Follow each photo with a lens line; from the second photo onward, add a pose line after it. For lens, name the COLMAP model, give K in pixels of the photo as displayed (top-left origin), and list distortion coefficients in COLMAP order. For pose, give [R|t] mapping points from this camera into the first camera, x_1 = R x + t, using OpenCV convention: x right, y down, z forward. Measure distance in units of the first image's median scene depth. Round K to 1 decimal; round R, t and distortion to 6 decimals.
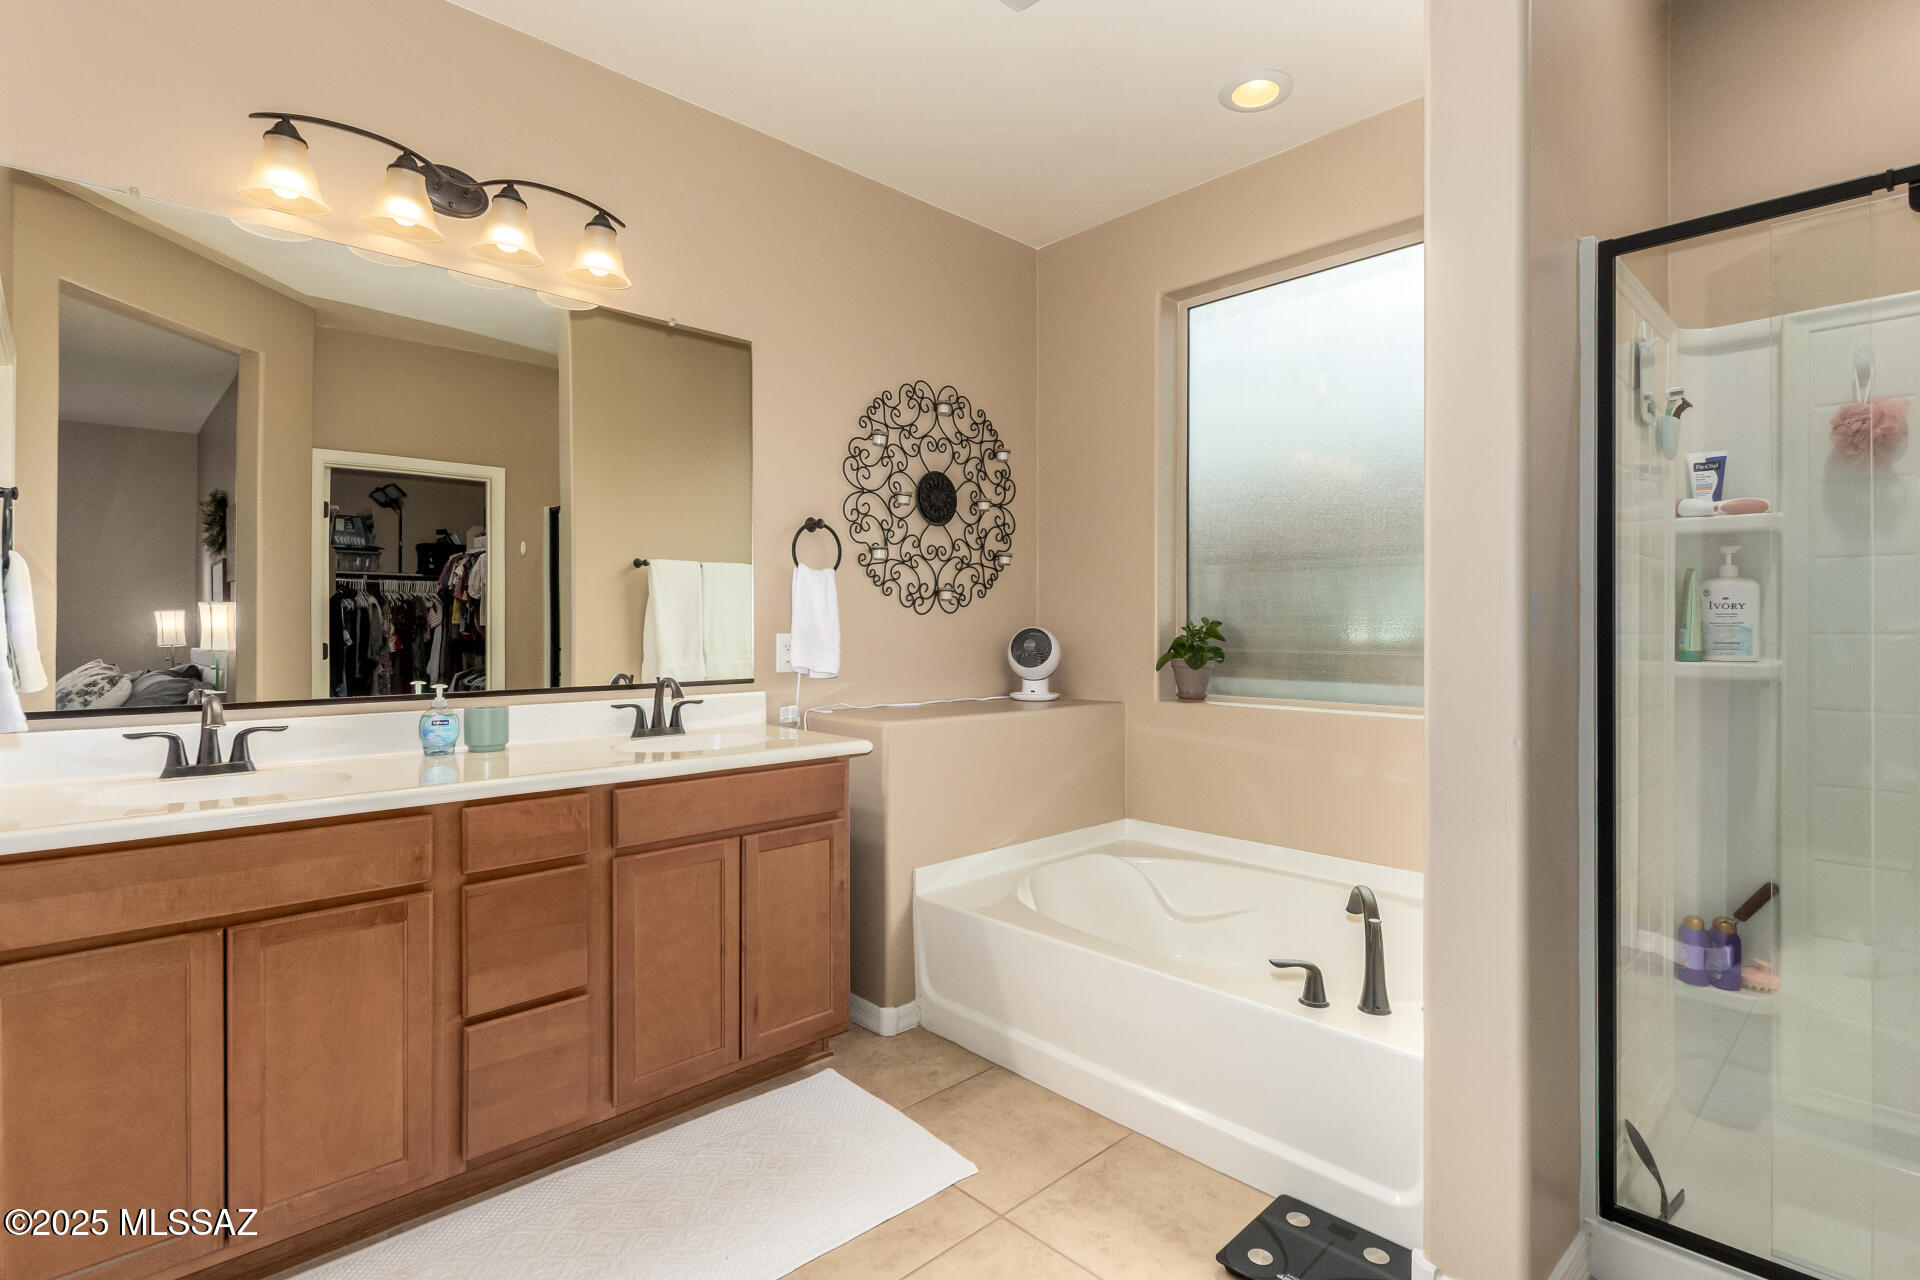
lens RADIAL K [[881.8, 0, 961.2], [0, 881.8, 633.2], [0, 0, 1]] dist [0.001139, 0.000046]
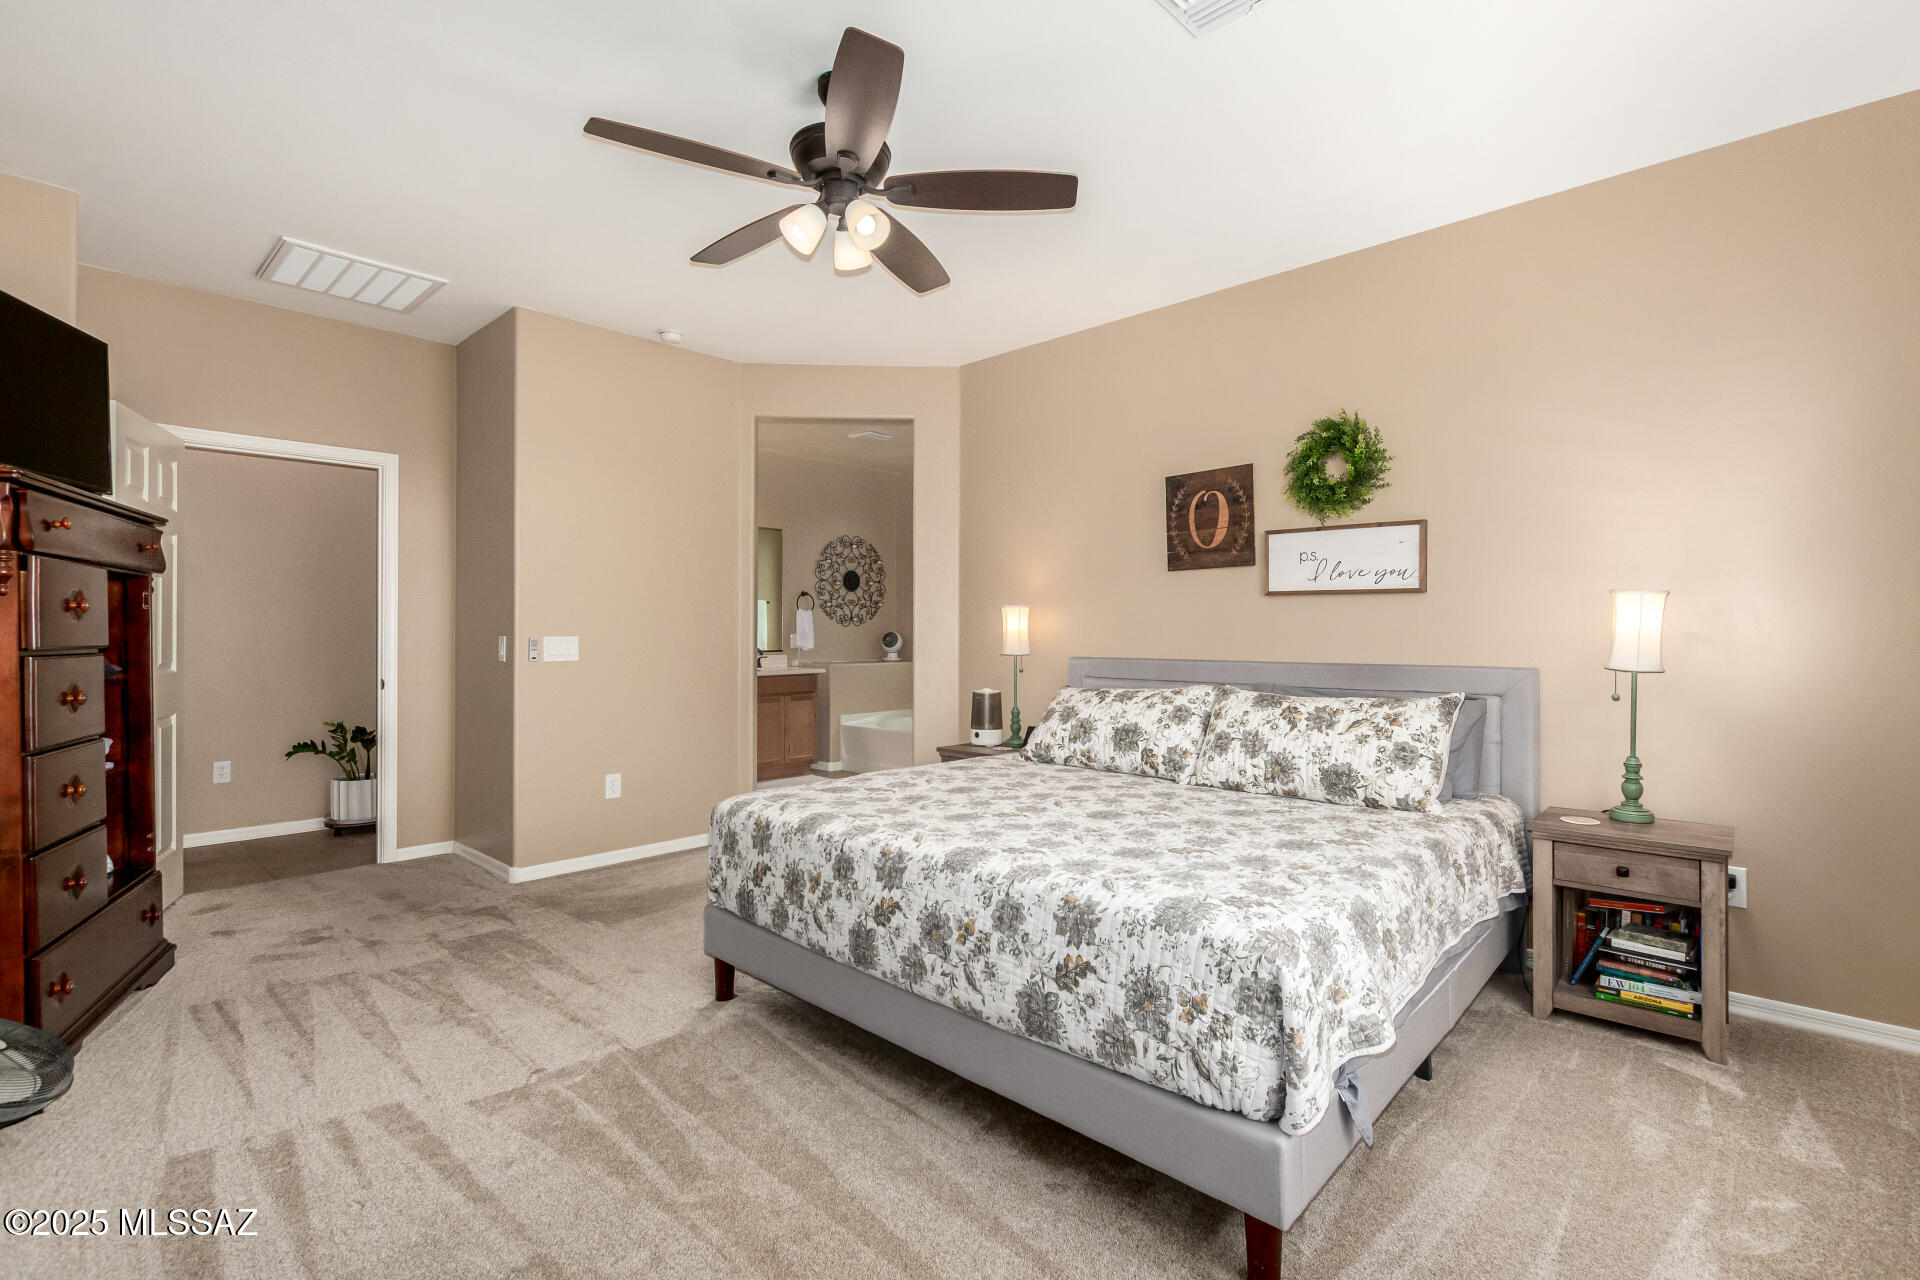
lens RADIAL K [[870.5, 0, 958.7], [0, 870.5, 638.3], [0, 0, 1]] dist [0.003847, 0.000714]
pose [[0.999402, -0.005270, 0.034187, 0.196593], [0.005222, 0.999985, 0.001488, 0.011251], [-0.034195, -0.001309, 0.999414, -1.540677]]
